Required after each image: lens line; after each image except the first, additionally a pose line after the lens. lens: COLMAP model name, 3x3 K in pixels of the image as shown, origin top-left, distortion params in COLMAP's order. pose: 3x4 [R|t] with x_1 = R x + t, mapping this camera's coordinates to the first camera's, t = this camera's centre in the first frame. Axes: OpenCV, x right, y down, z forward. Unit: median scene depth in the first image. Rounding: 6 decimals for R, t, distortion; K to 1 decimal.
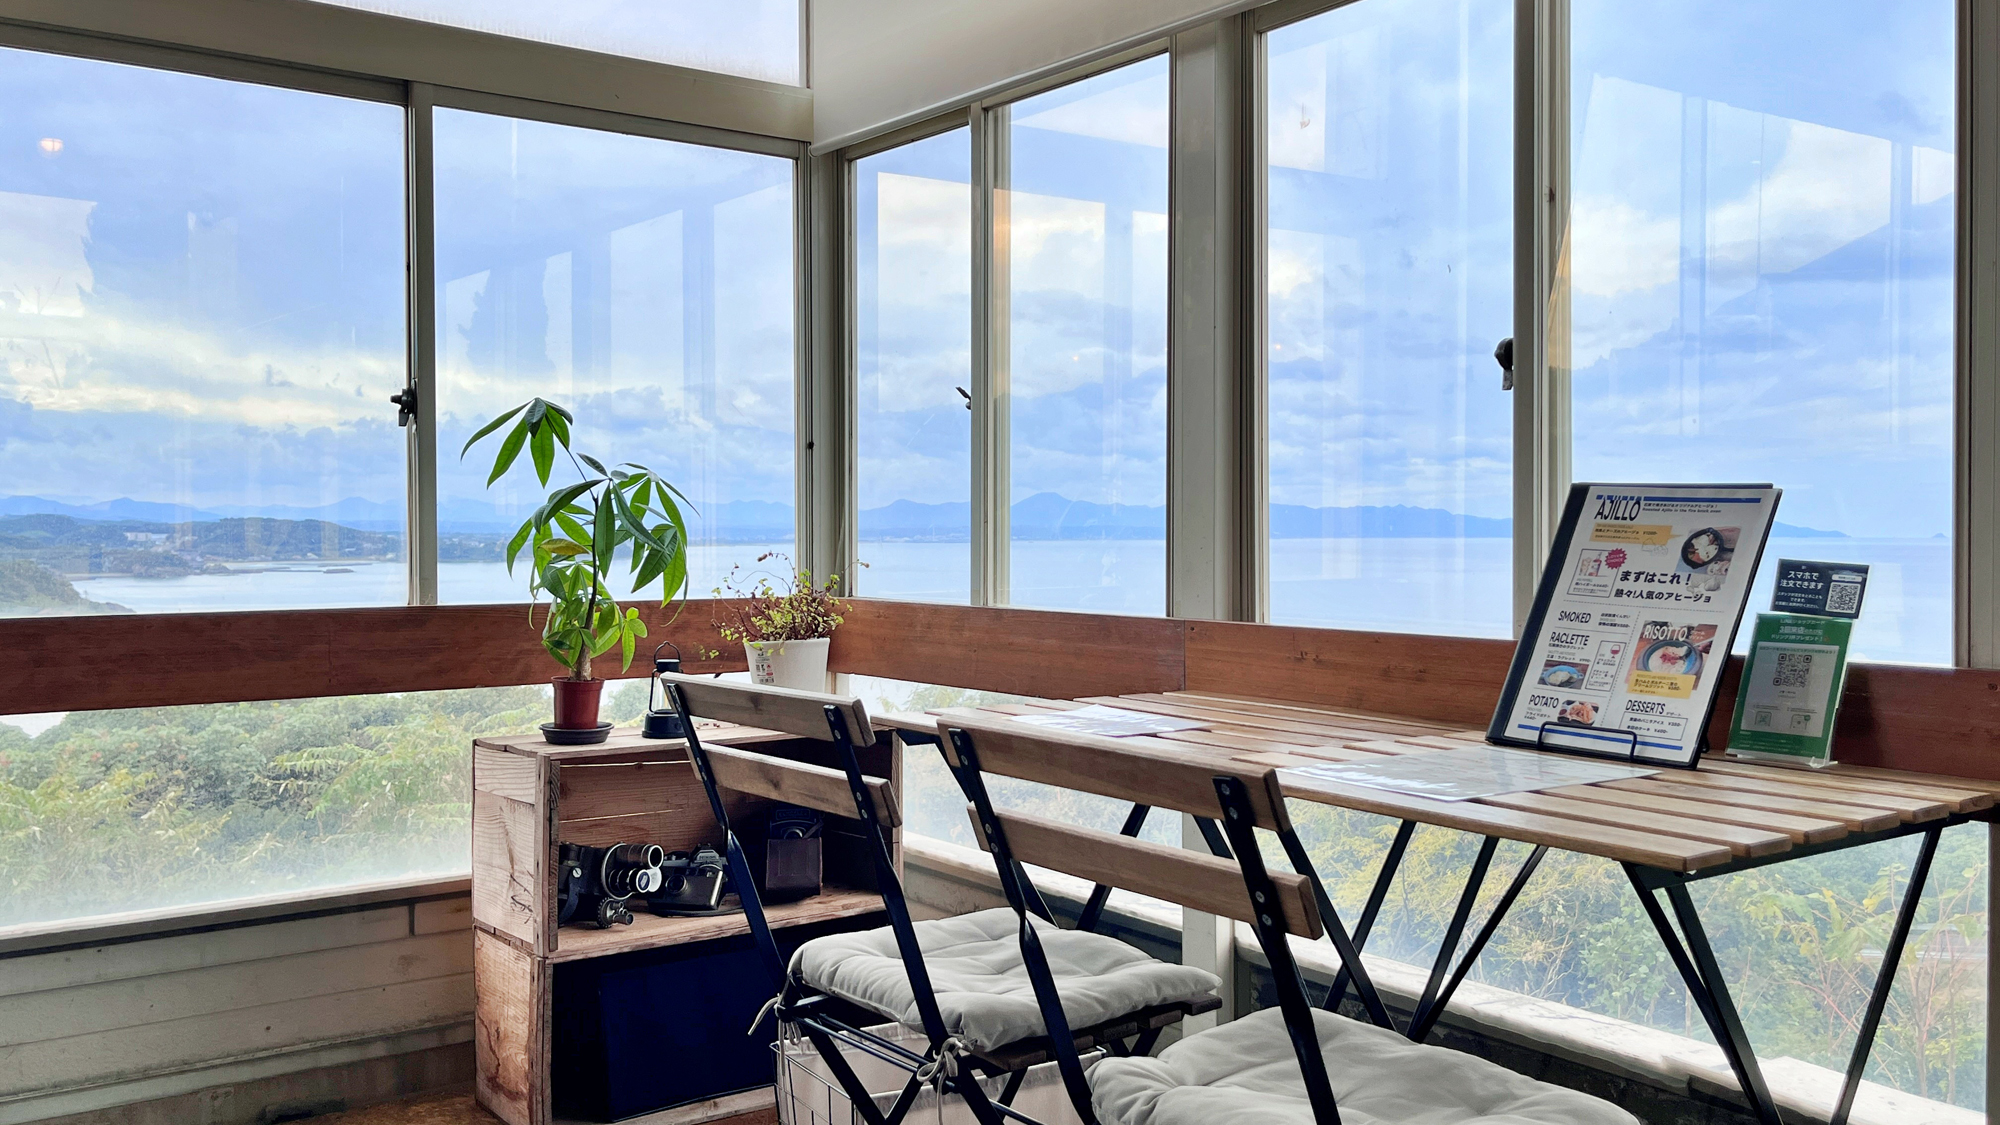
lens RADIAL K [[1715.7, 0, 996.5], [0, 1715.7, 560.3], [0, 0, 1]] dist [0.001184, 0.000188]
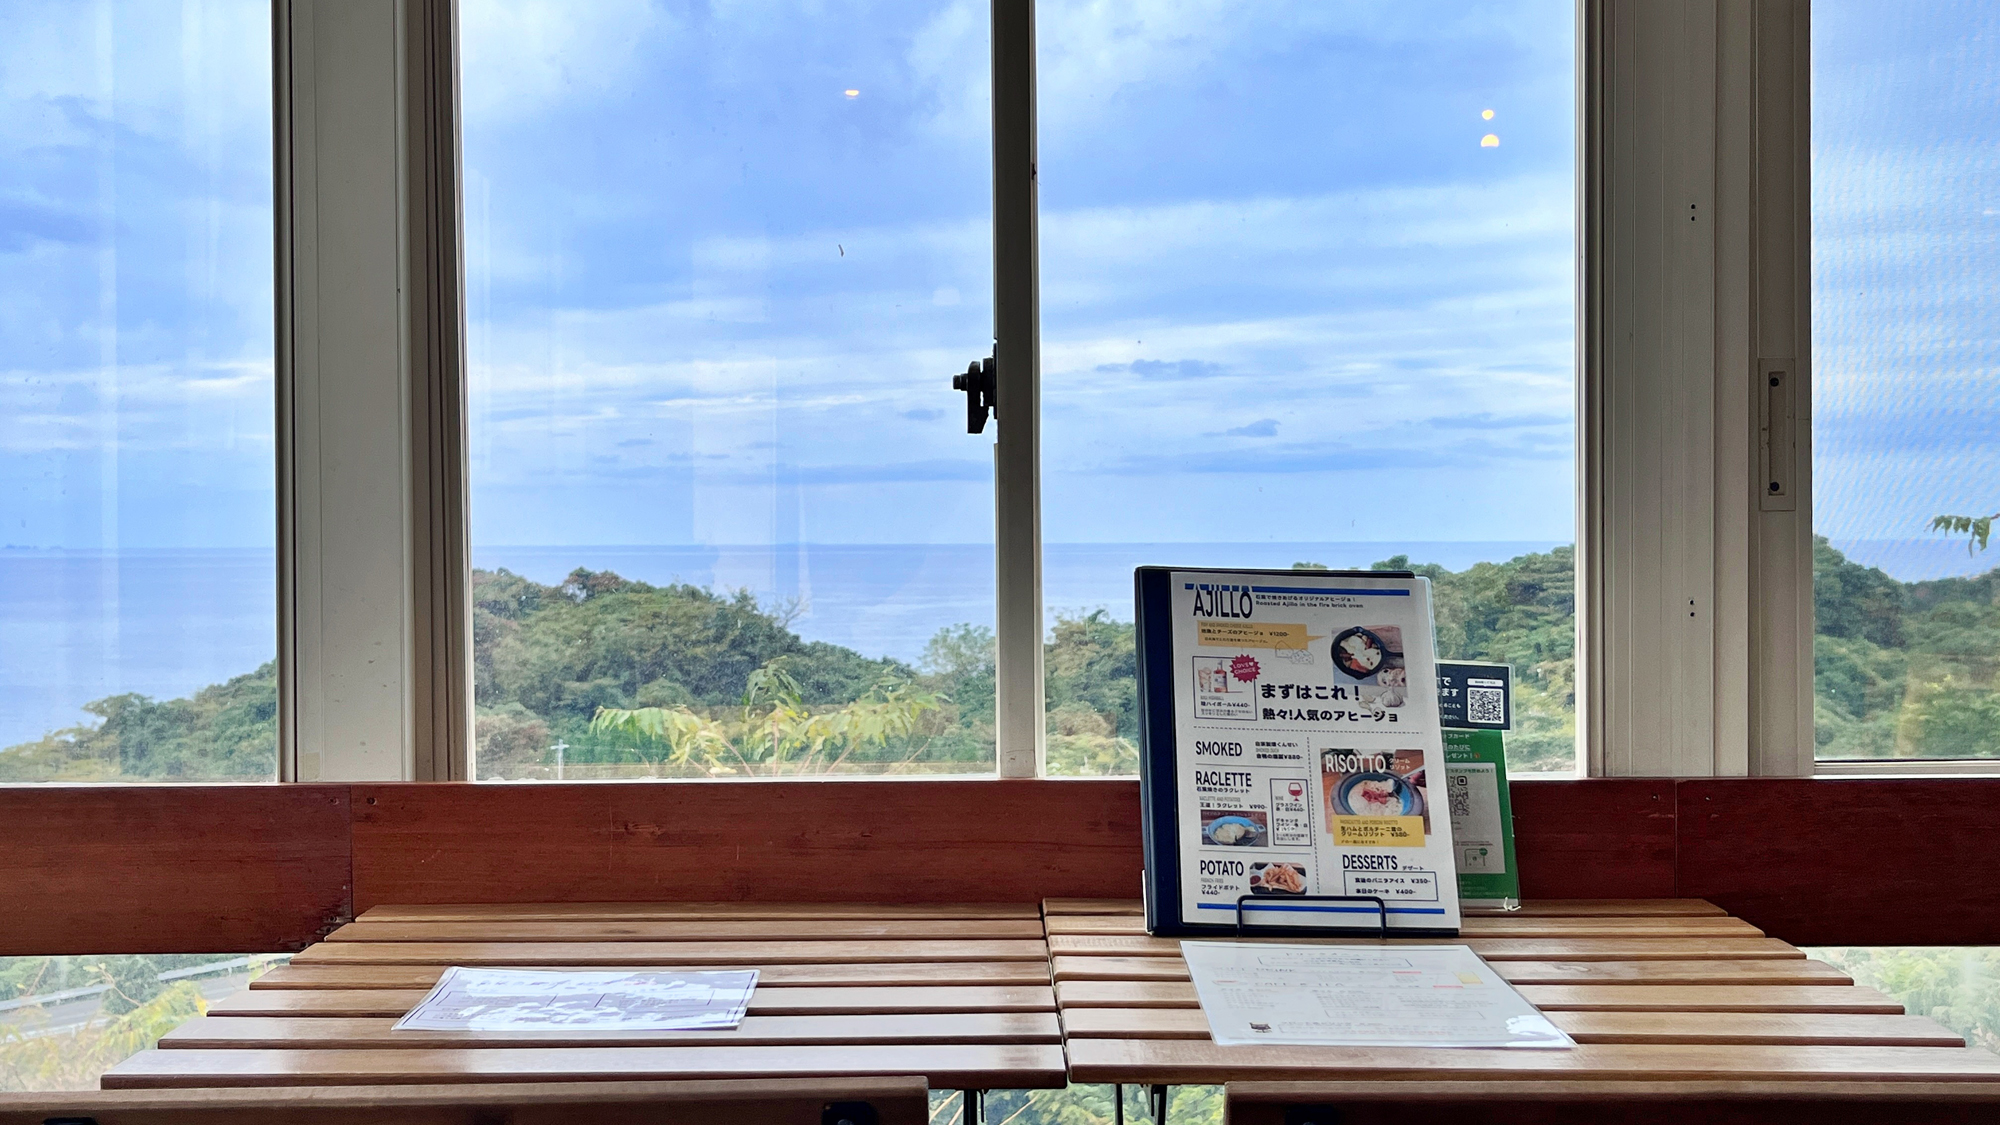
lens RADIAL K [[2119.1, 0, 993.3], [0, 2119.1, 559.6], [0, 0, 1]] dist [0.059159, 0.000000]
pose [[0.581095, -0.012674, 0.813737, -0.490119], [0.018479, 0.999826, 0.002376, -0.055656], [-0.813626, 0.013656, 0.581228, 0.557880]]
